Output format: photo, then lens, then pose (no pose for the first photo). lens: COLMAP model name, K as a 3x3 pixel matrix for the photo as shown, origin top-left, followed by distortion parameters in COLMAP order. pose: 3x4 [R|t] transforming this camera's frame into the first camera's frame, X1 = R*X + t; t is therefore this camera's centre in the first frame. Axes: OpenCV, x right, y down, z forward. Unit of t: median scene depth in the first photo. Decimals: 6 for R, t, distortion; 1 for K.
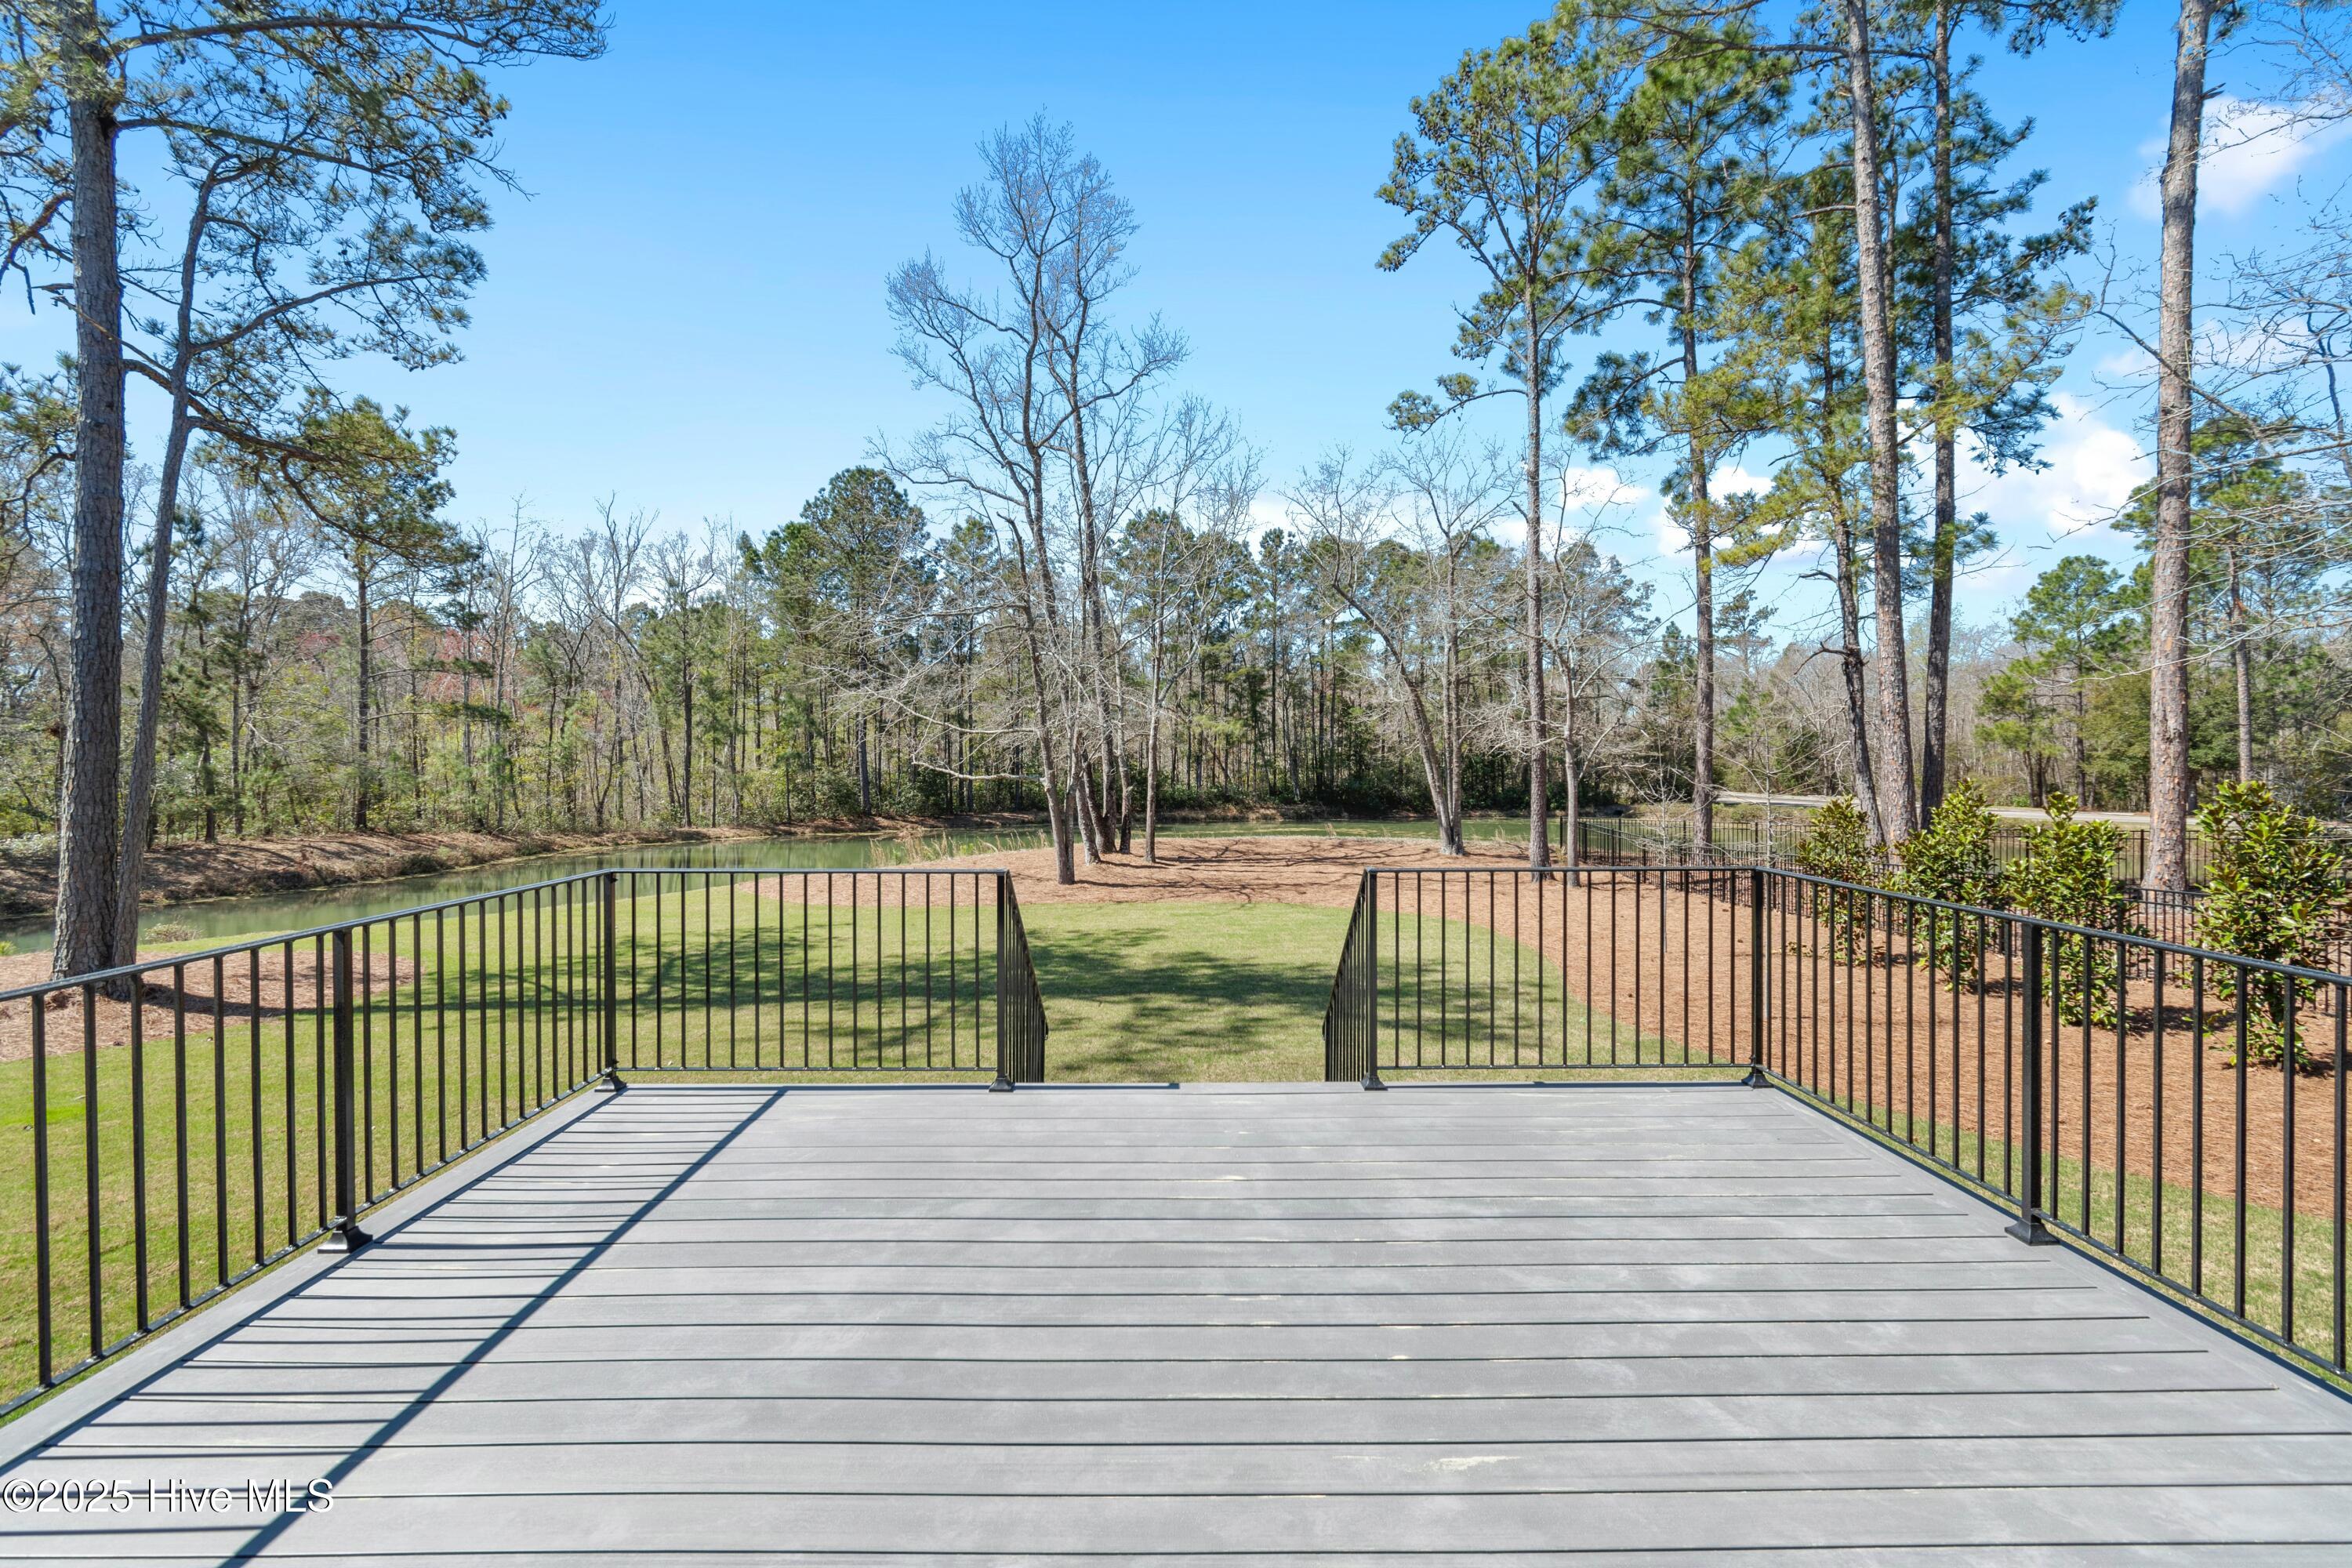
lens RADIAL K [[1044.3, 0, 1174.3], [0, 1044.3, 762.7], [0, 0, 1]] dist [0.000625, -0.000842]
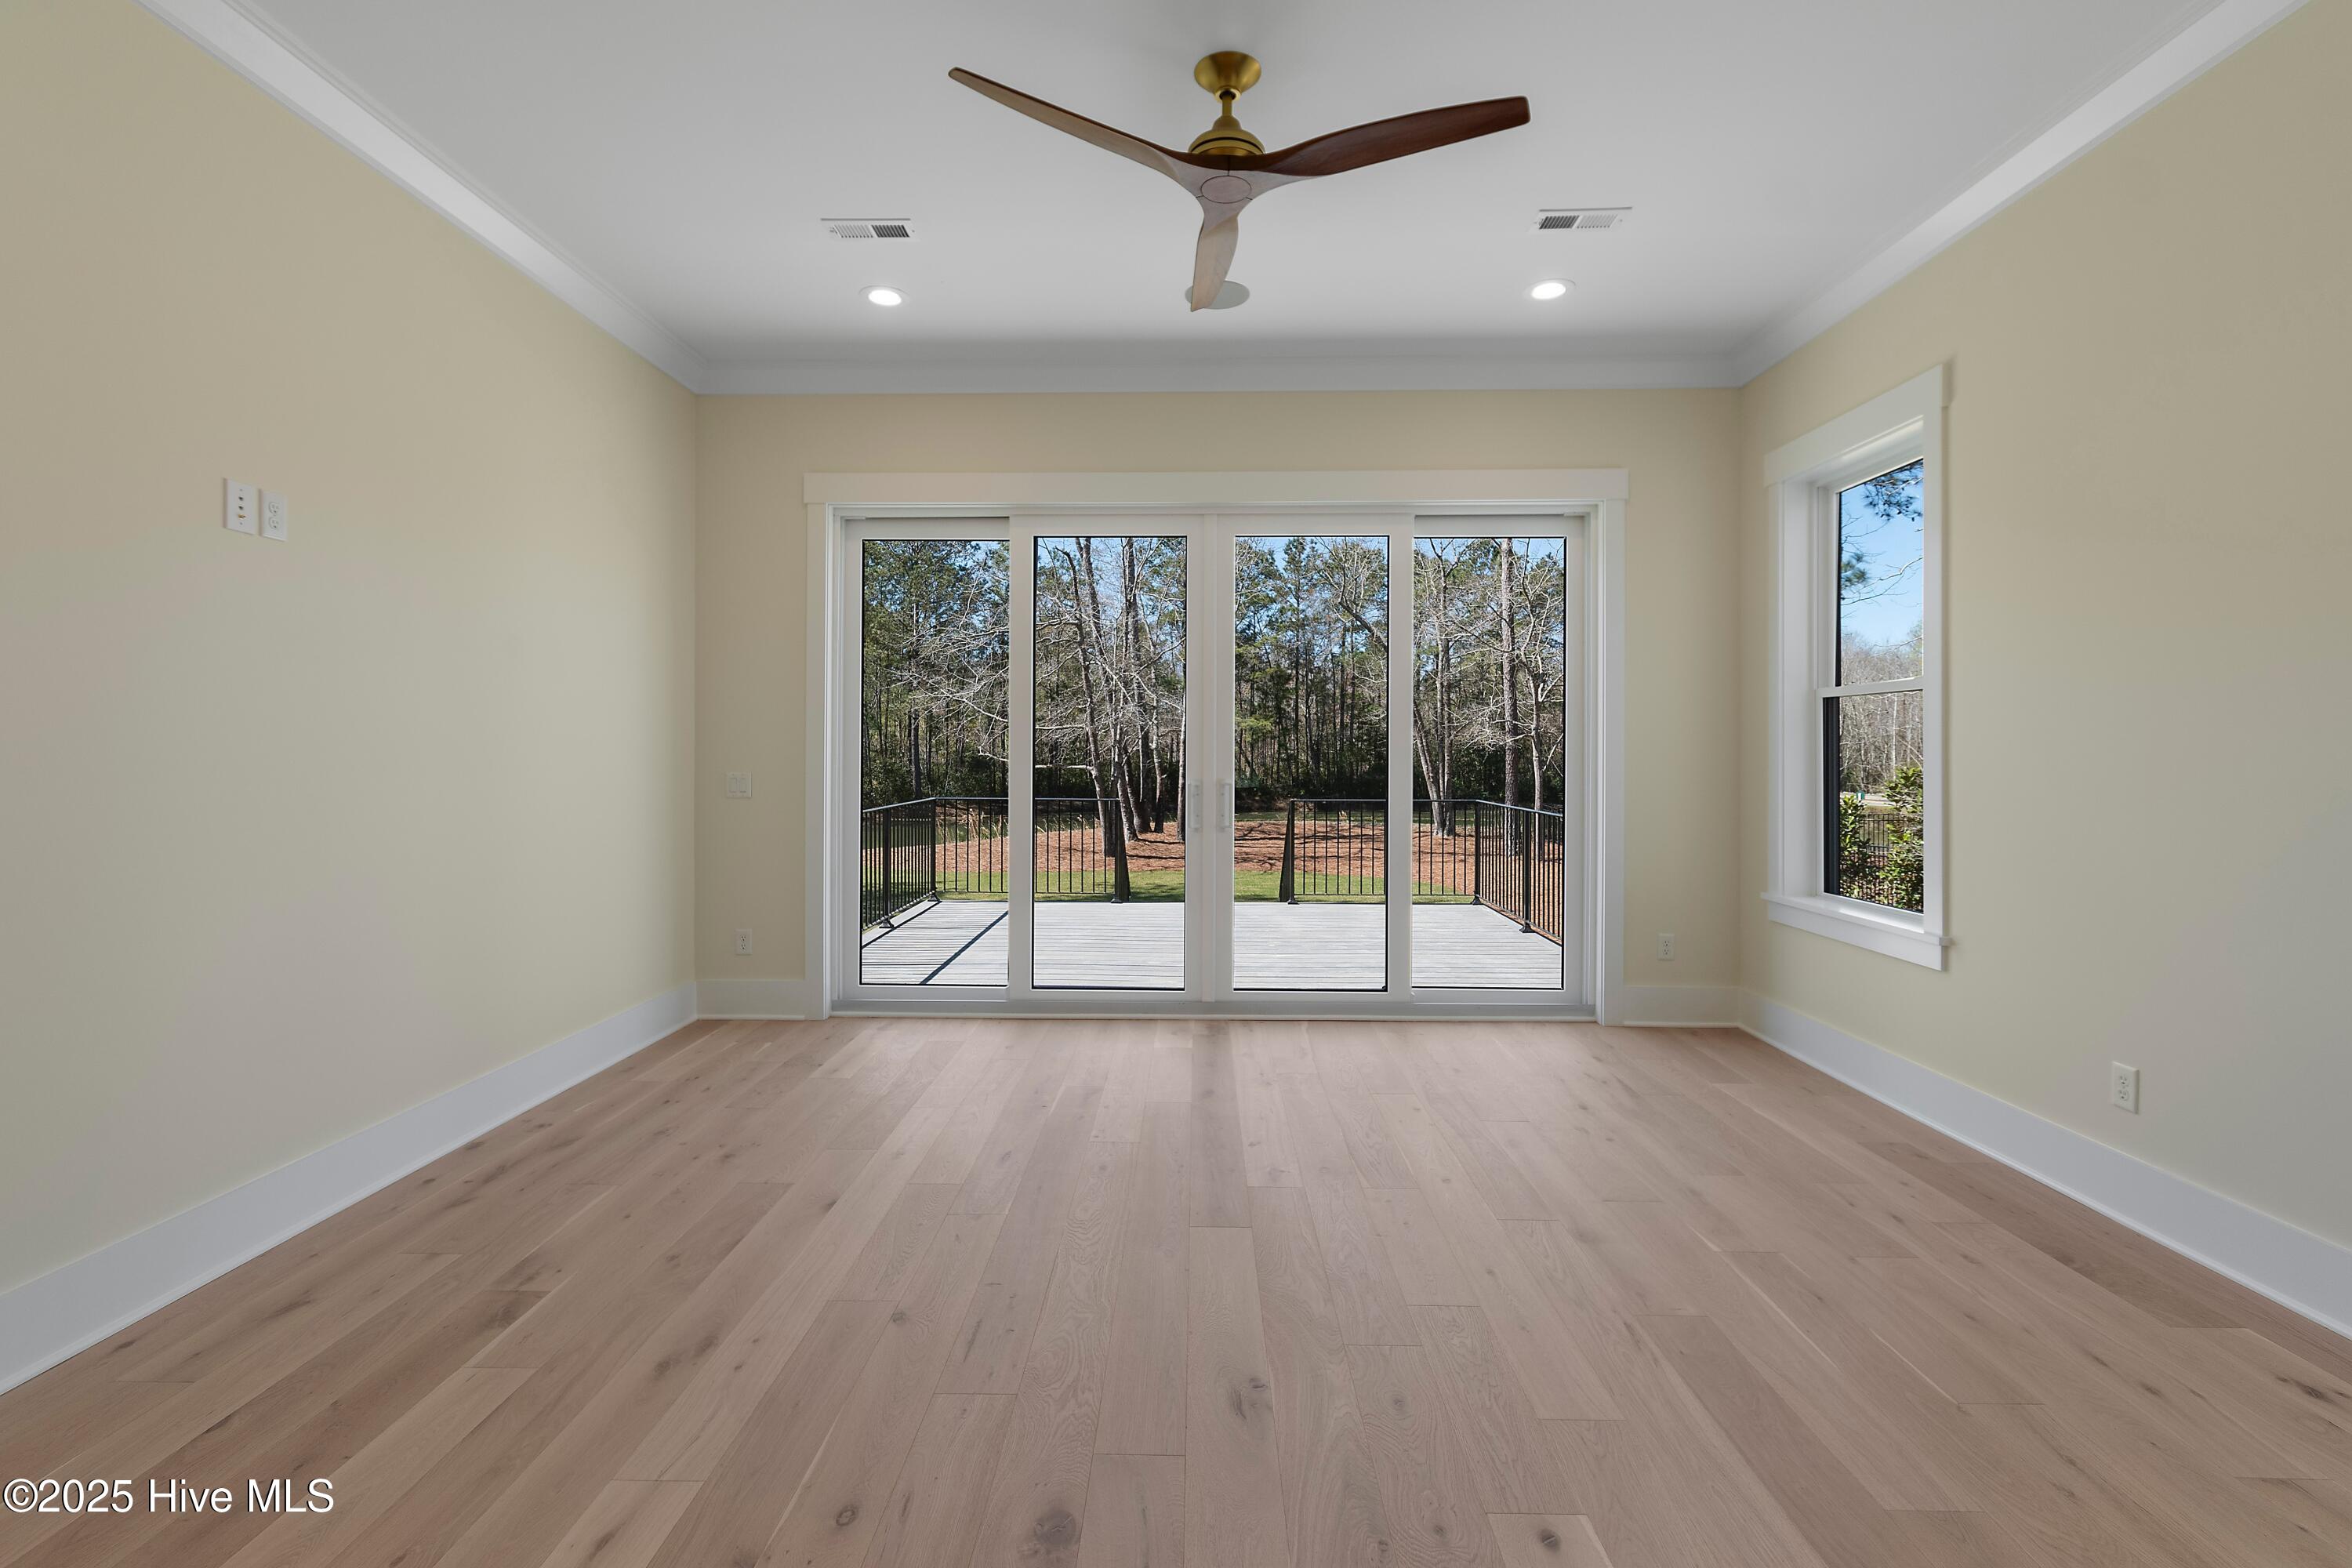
lens RADIAL K [[1033.1, 0, 1165.0], [0, 1033.1, 741.3], [0, 0, 1]] dist [0.000063, -0.000156]
pose [[0.999299, 0.003522, -0.037267, 0.001996], [-0.004077, 0.999882, -0.014833, 0.003518], [0.037210, 0.014975, 0.999195, -0.261355]]
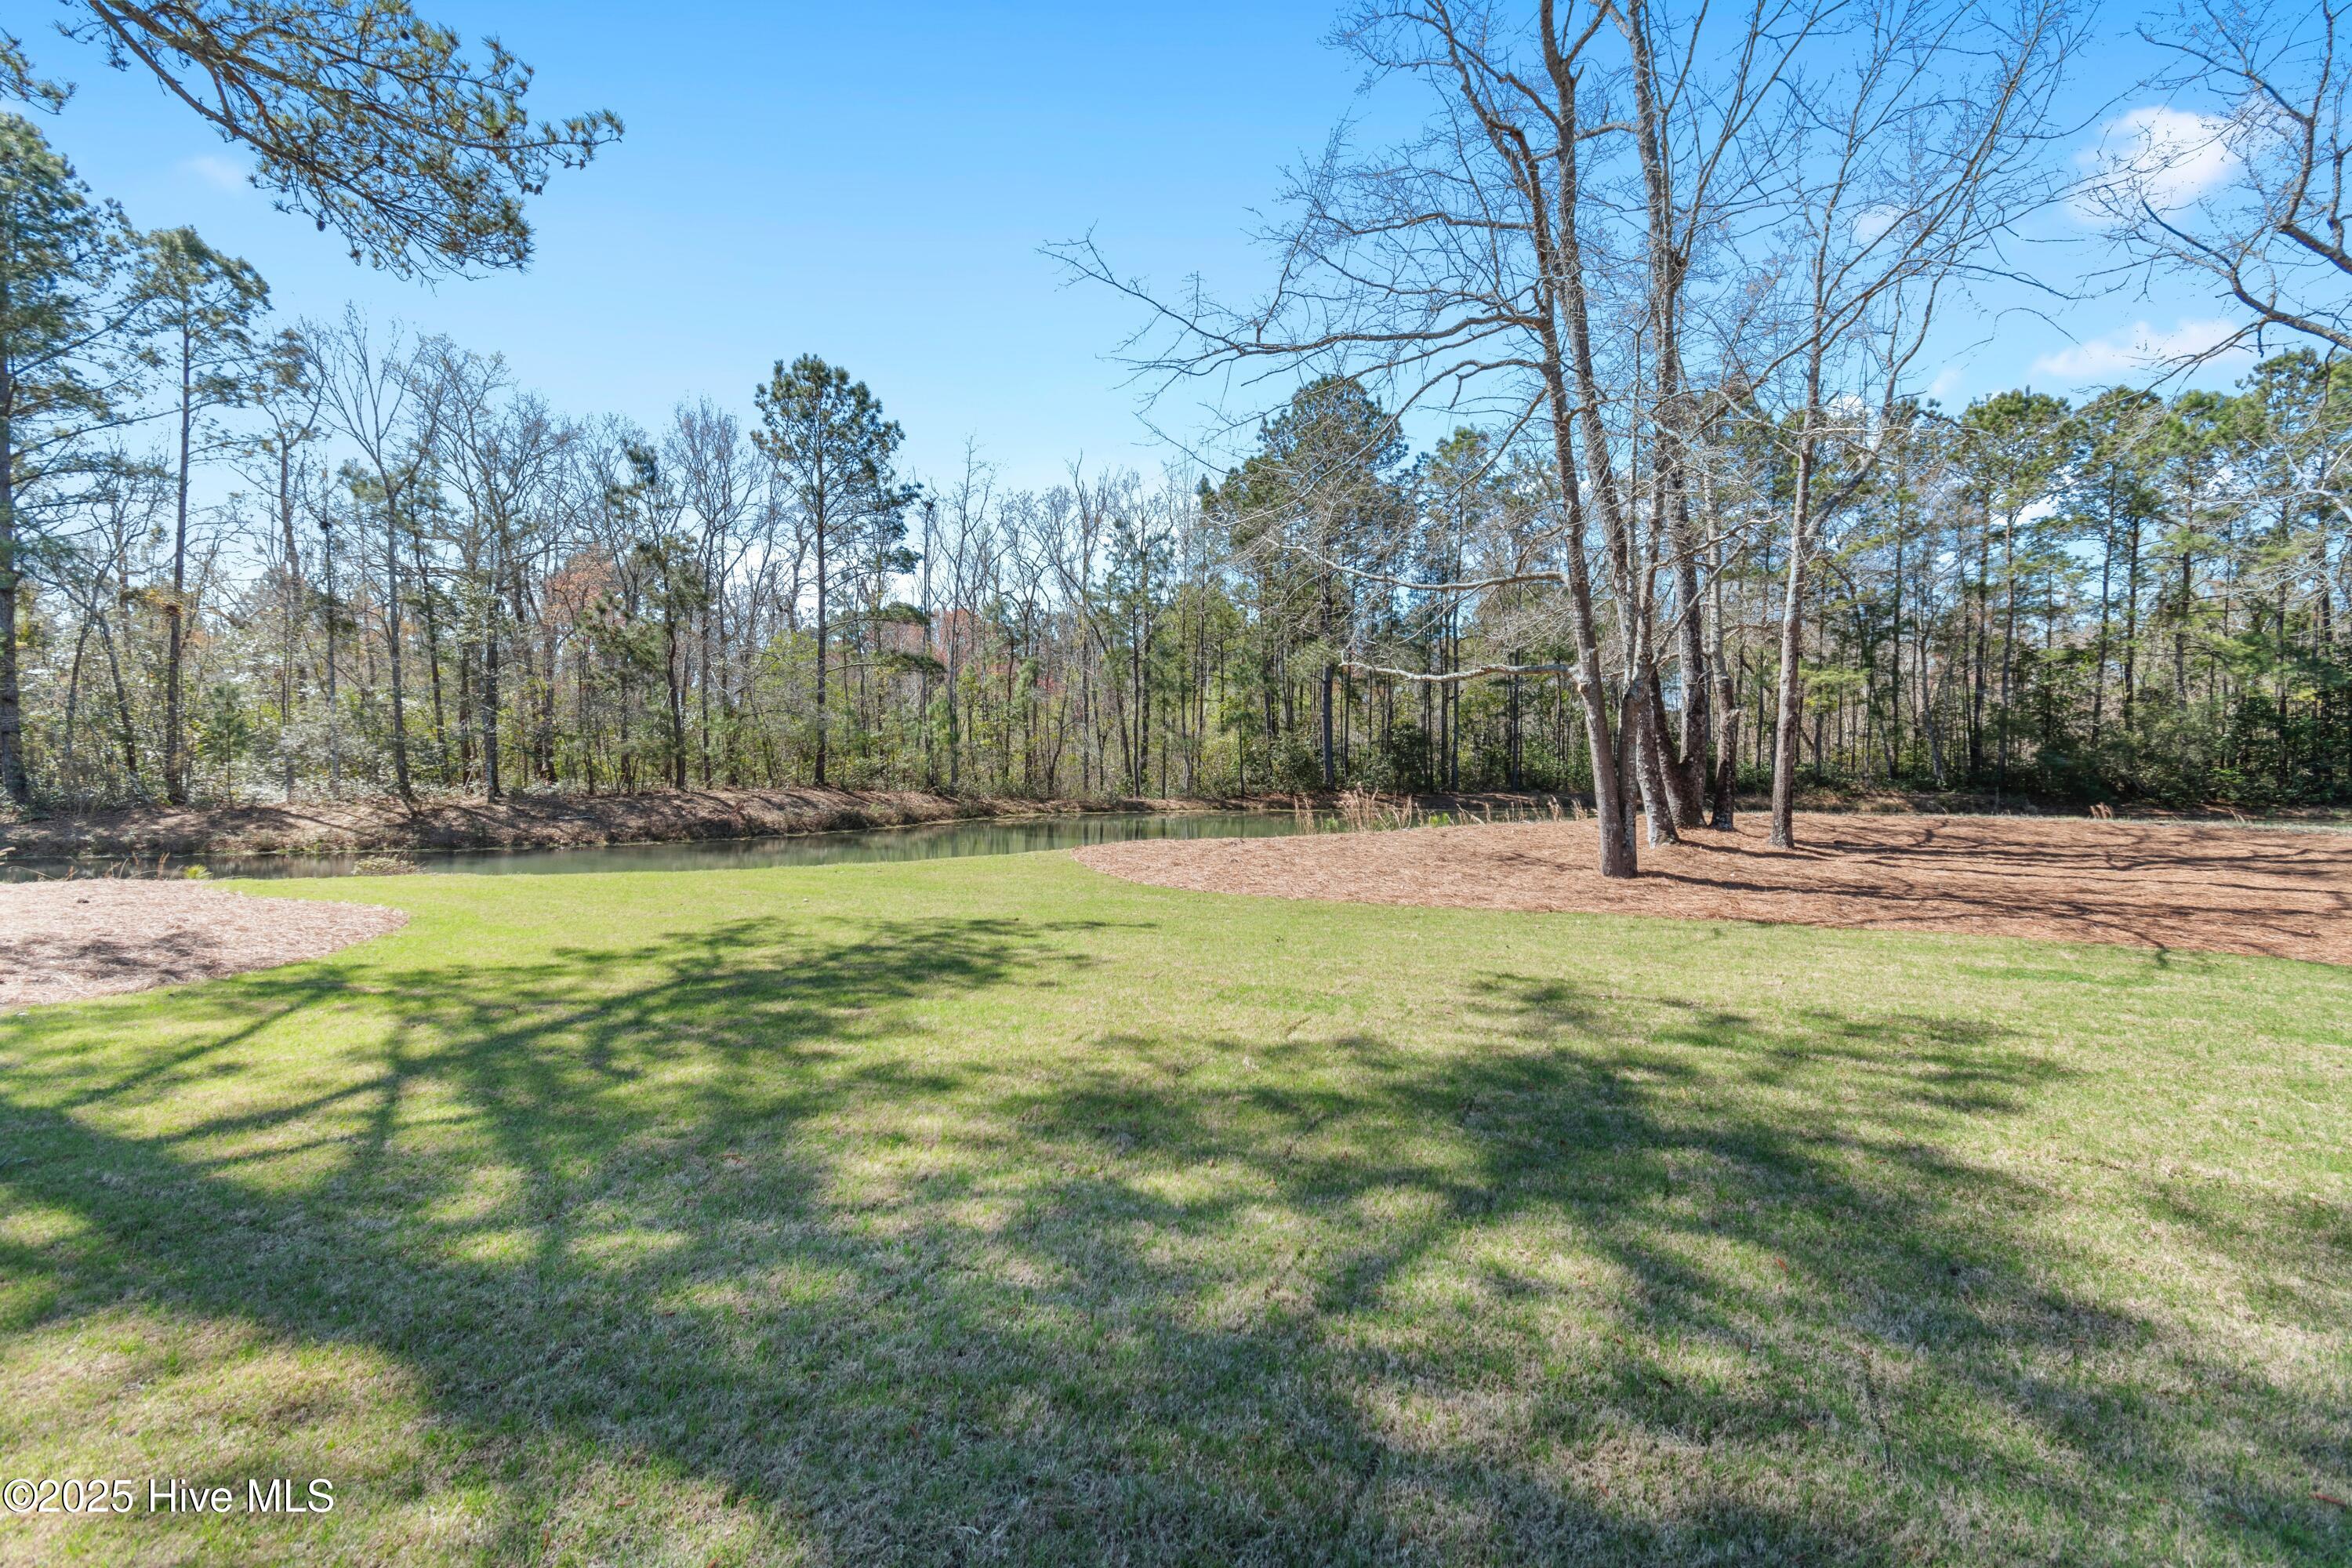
lens RADIAL K [[1035.9, 0, 1176.0], [0, 1035.9, 784.0], [0, 0, 1]] dist [-0.000247, -0.000562]
pose [[0.894733, 0.018188, -0.446231, -0.113777], [-0.008394, 0.999679, 0.023917, 0.096009], [0.446522, -0.017654, 0.894598, 0.716907]]
